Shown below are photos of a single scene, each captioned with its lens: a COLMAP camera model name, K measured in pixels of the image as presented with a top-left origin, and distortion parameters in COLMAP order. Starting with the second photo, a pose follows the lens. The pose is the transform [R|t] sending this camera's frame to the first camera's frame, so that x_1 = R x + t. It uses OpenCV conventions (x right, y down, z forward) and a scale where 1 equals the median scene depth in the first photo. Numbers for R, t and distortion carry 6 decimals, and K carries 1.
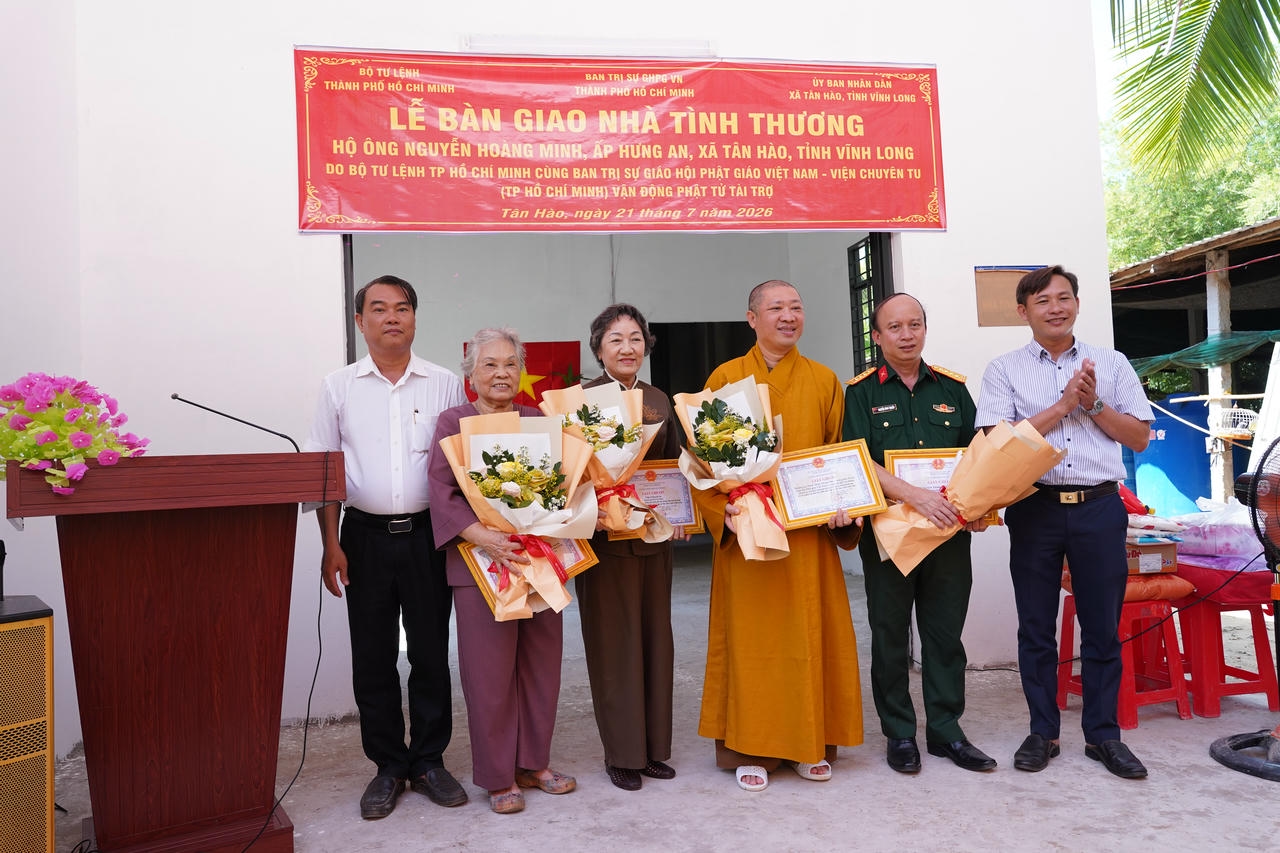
lens RADIAL K [[930.6, 0, 638.5], [0, 930.6, 433.4], [0, 0, 1]] dist [-0.040027, -0.002737]
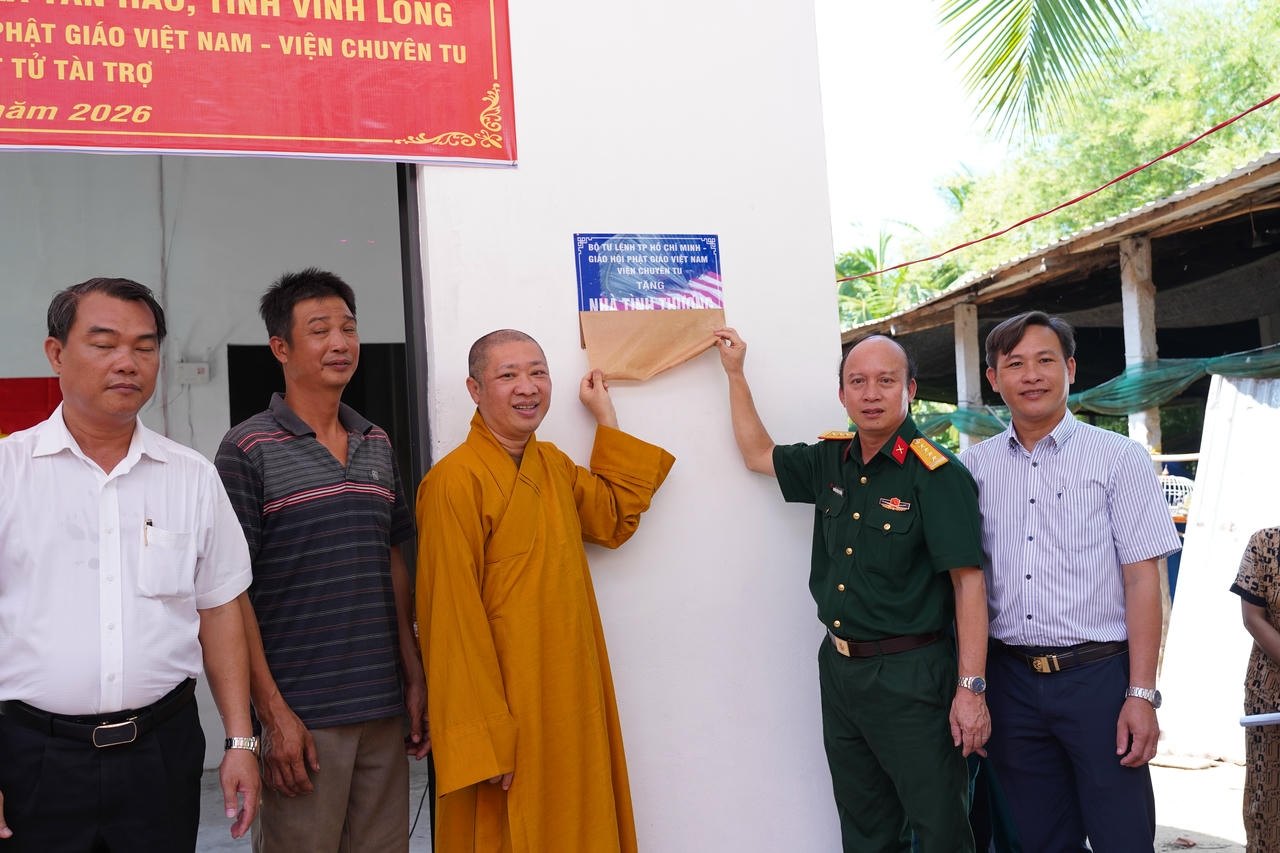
lens RADIAL K [[1408.8, 0, 640.0], [0, 1408.8, 426.5], [0, 0, 1]] dist [0.088167, -0.420953]
pose [[0.981066, -0.000625, 0.193675, 0.391433], [0.012055, 0.998253, -0.057841, -0.037506], [-0.193300, 0.059080, 0.979359, 0.332638]]
